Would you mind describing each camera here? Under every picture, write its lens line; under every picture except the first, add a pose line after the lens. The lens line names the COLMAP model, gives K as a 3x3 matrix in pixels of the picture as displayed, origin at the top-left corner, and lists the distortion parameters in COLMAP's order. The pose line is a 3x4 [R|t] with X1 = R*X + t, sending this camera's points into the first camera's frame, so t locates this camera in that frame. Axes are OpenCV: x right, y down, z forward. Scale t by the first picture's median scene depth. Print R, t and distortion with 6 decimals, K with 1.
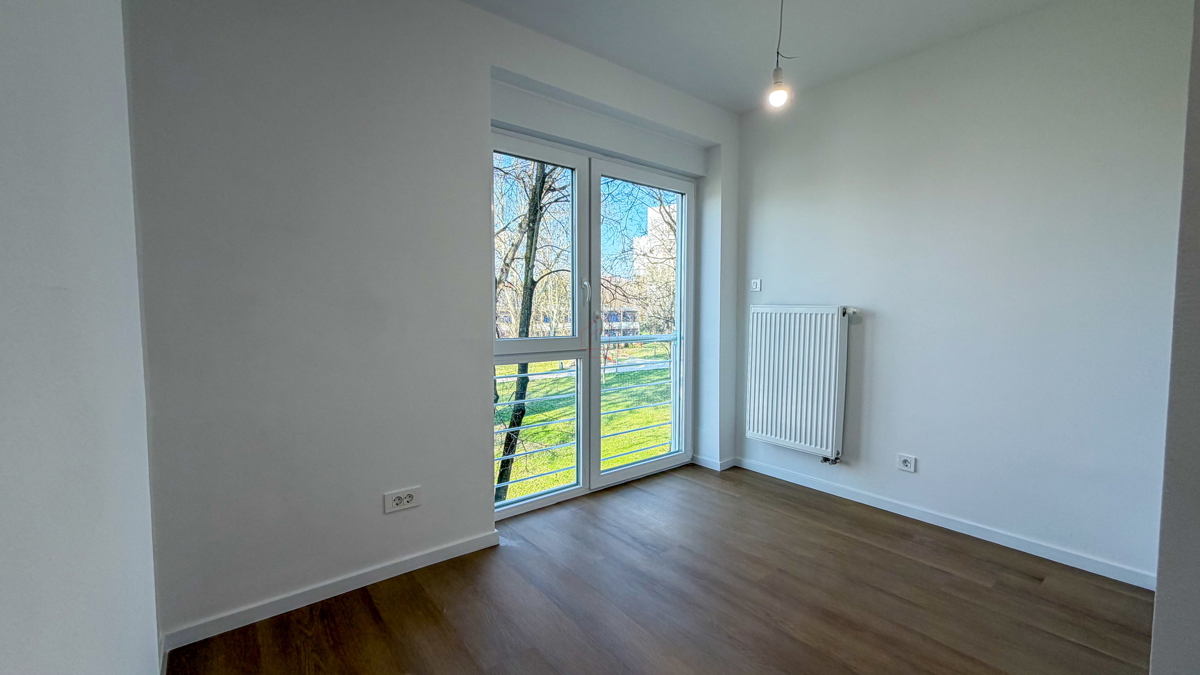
lens RADIAL K [[478.8, 0, 600.0], [0, 478.8, 337.5], [0, 0, 1]] dist [-0.001467, -0.000216]
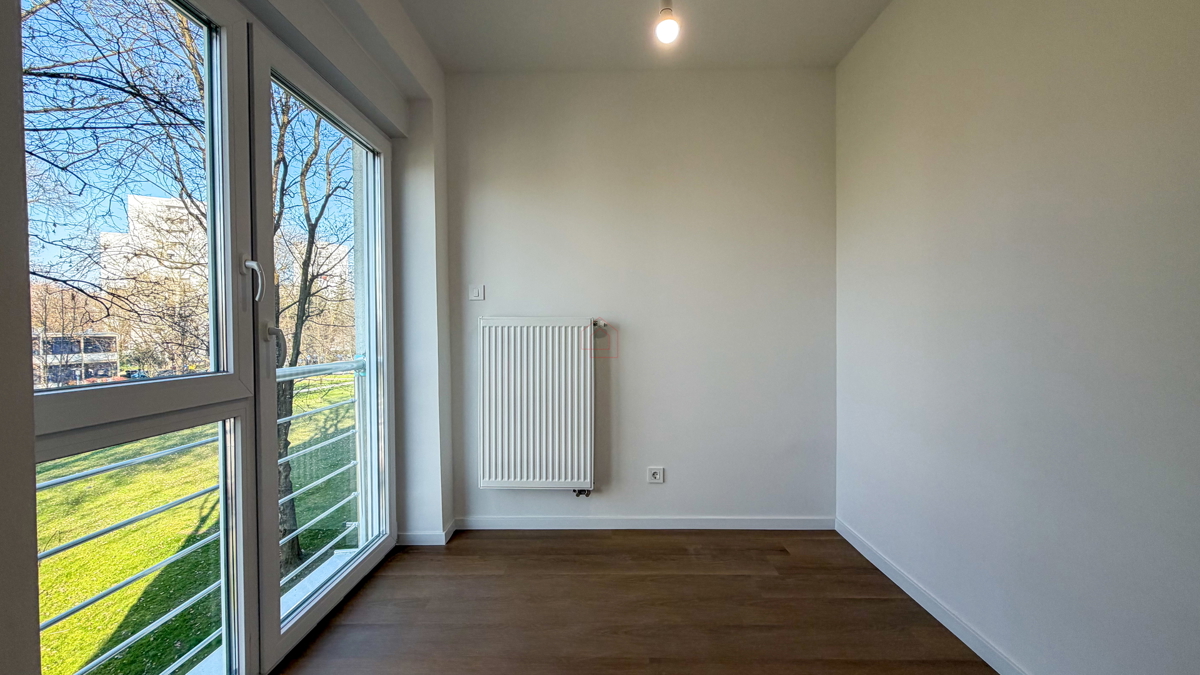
lens RADIAL K [[478.8, 0, 600.0], [0, 478.8, 337.5], [0, 0, 1]] dist [-0.001467, -0.000216]
pose [[0.642239, -0.015482, 0.766348, -0.175425], [0.052671, 0.998324, -0.023972, -0.005515], [-0.764693, 0.055760, 0.641978, 0.393939]]
